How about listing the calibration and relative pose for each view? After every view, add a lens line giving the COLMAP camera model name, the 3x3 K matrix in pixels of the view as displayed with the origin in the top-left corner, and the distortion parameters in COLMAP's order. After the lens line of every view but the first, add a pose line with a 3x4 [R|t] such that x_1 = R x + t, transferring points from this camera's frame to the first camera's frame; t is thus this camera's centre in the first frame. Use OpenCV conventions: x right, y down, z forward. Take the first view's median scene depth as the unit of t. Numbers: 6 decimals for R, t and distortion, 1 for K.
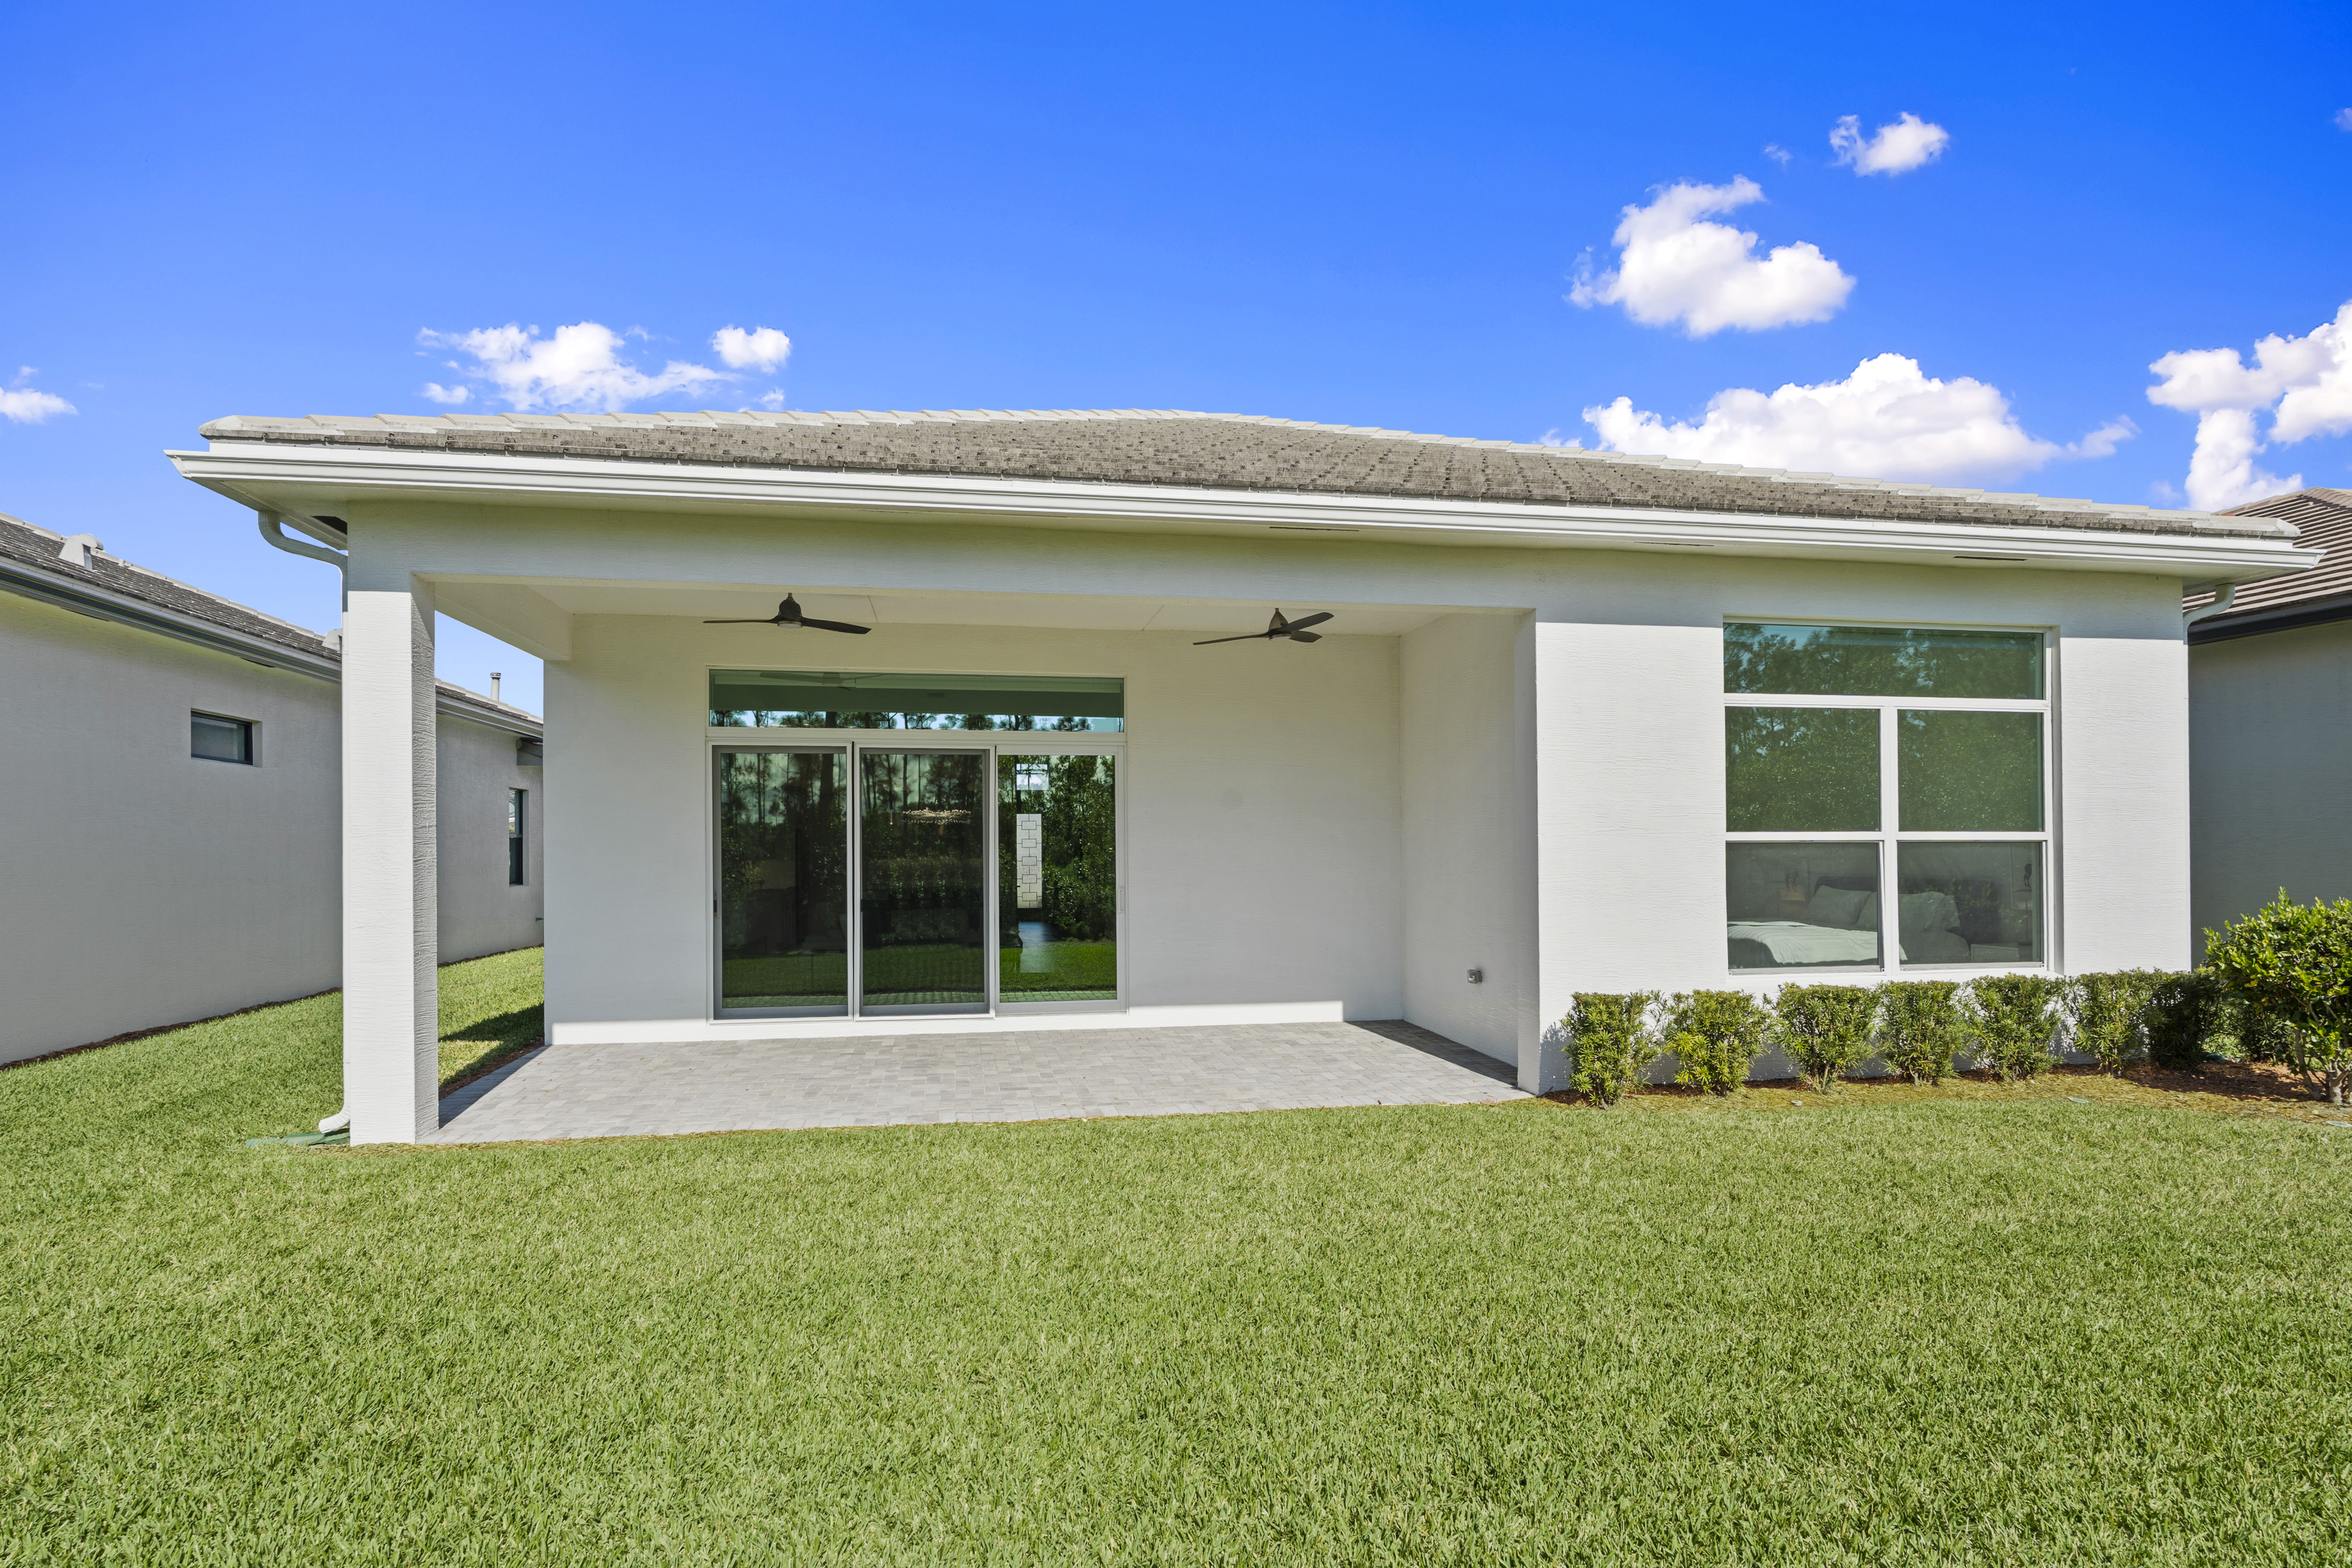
lens RADIAL K [[1278.4, 0, 1186.7], [0, 1278.4, 837.5], [0, 0, 1]] dist [0.002400, 0.000833]
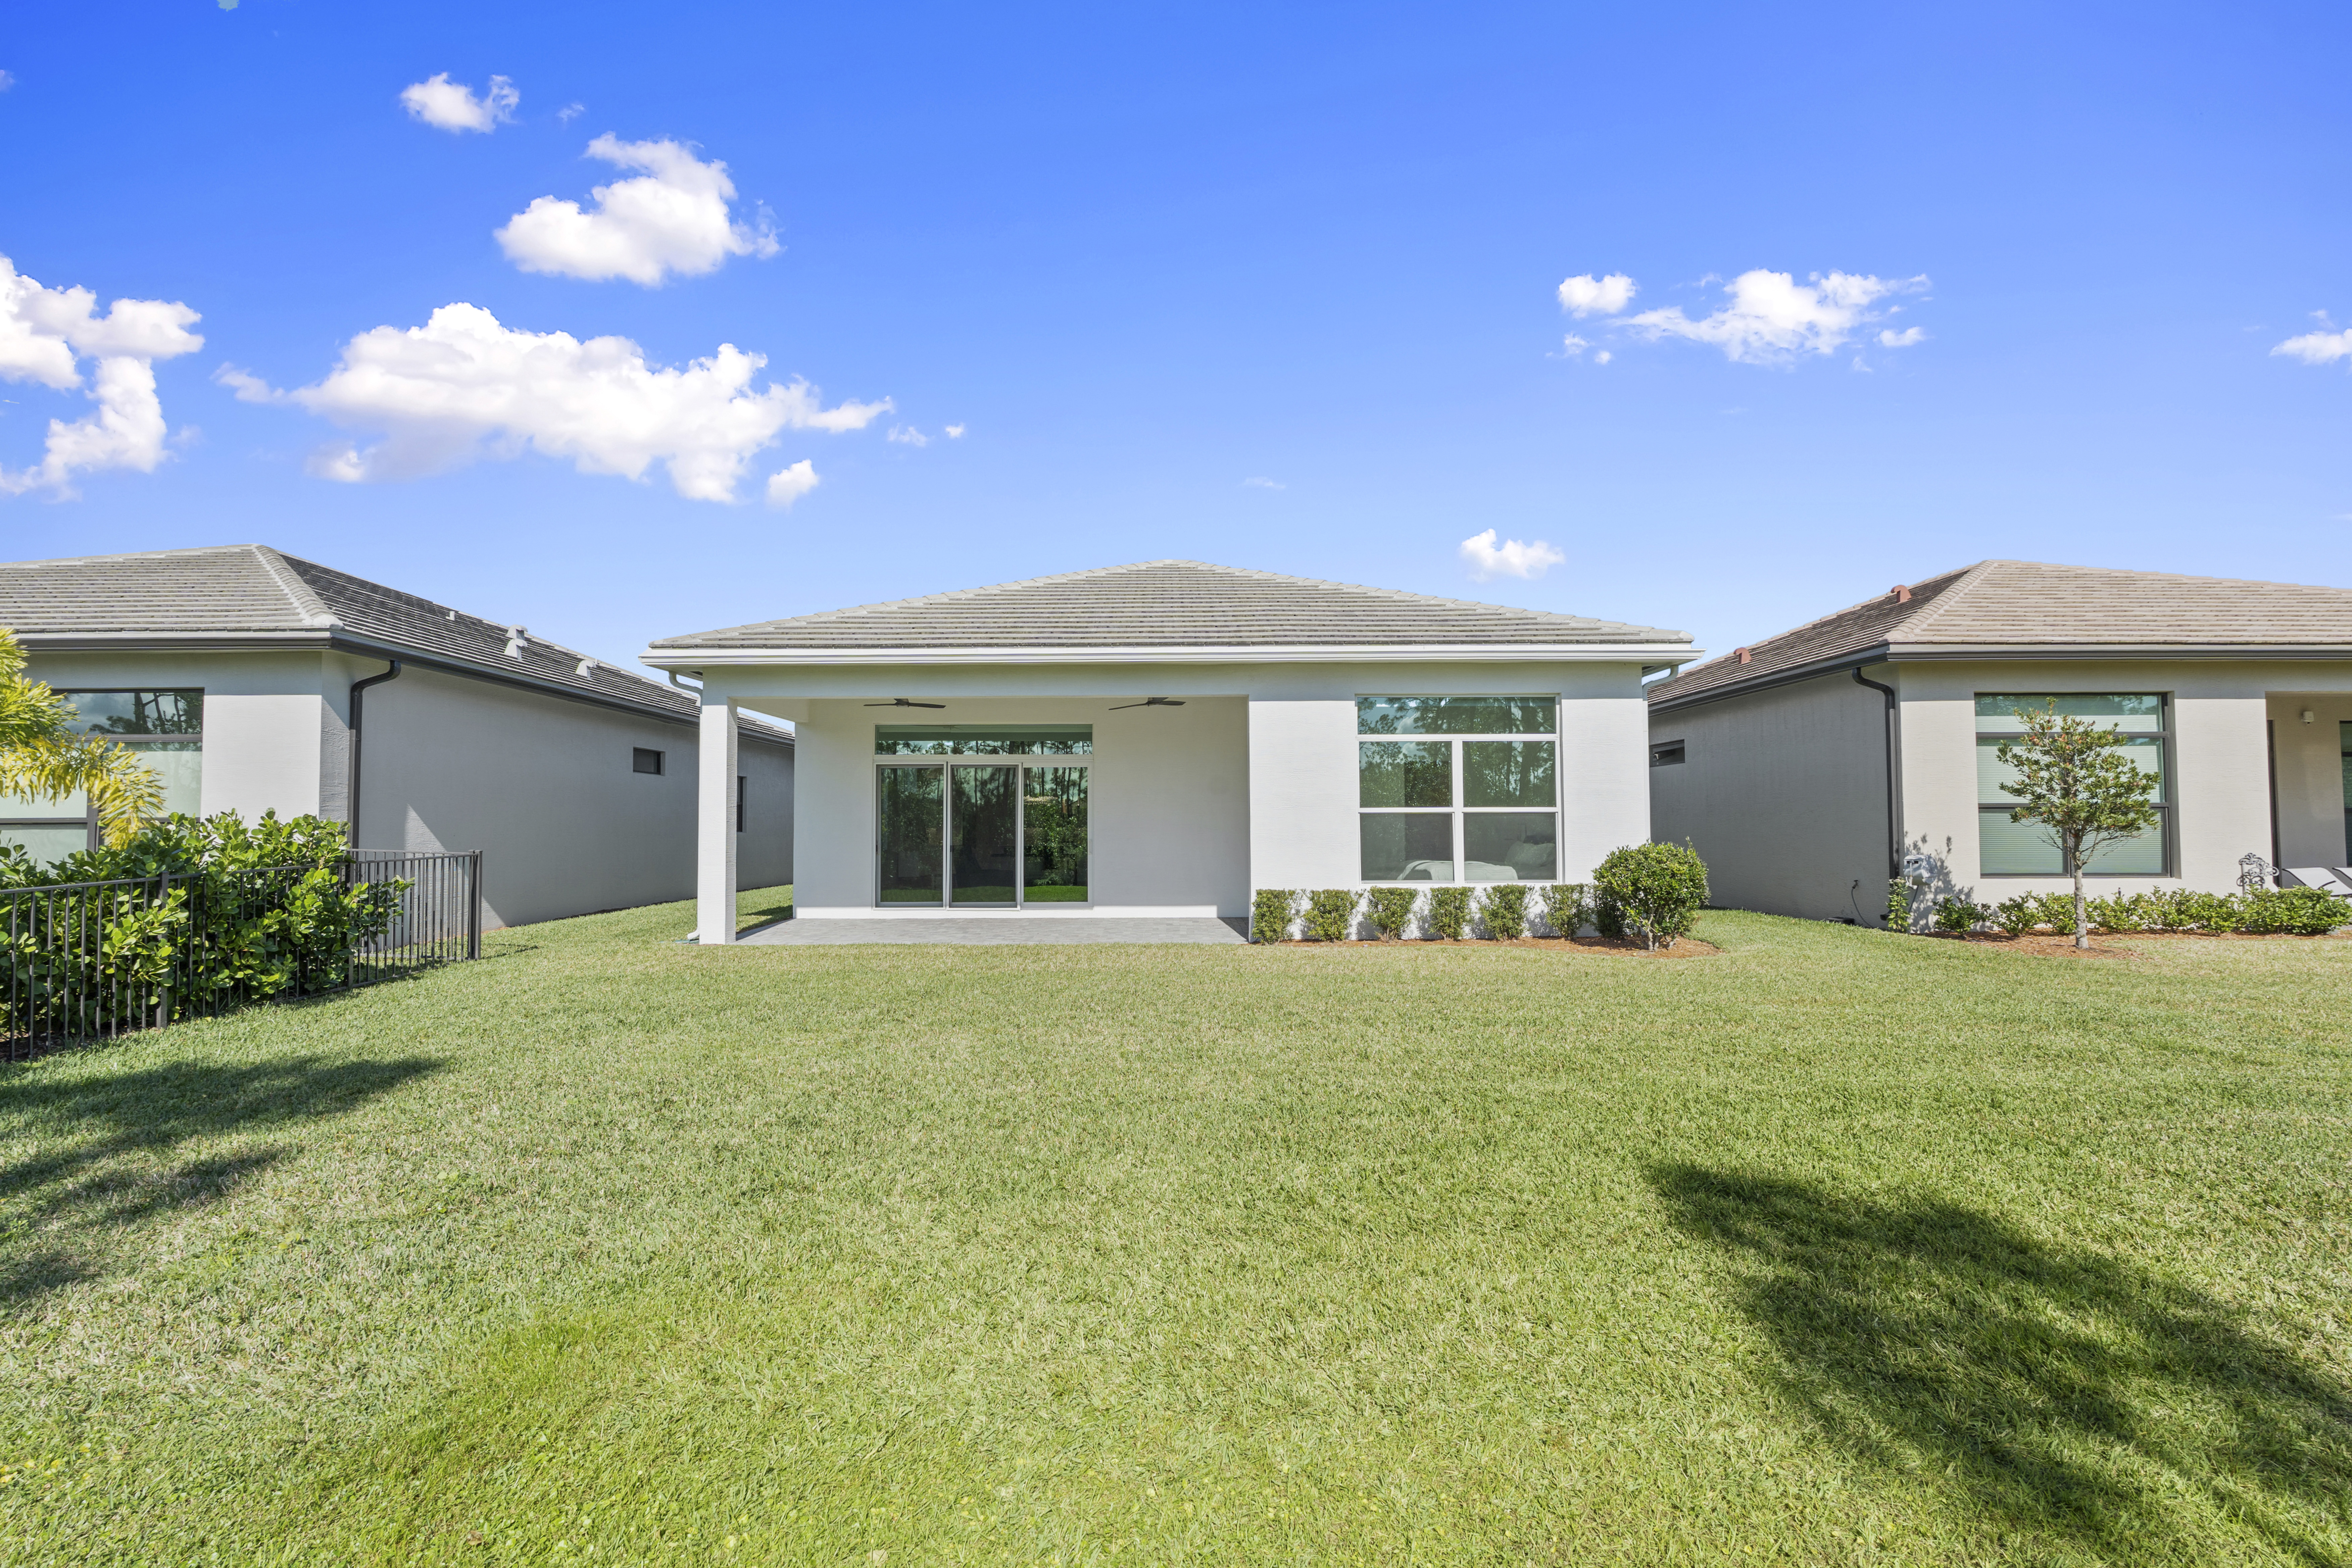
lens RADIAL K [[1084.5, 0, 1168.6], [0, 1084.5, 779.0], [0, 0, 1]] dist [-0.000413, -0.000025]
pose [[0.982625, -0.007481, -0.185452, 0.418008], [0.000914, 0.999370, -0.035471, 0.009141], [0.185601, 0.034686, 0.982013, -0.595399]]
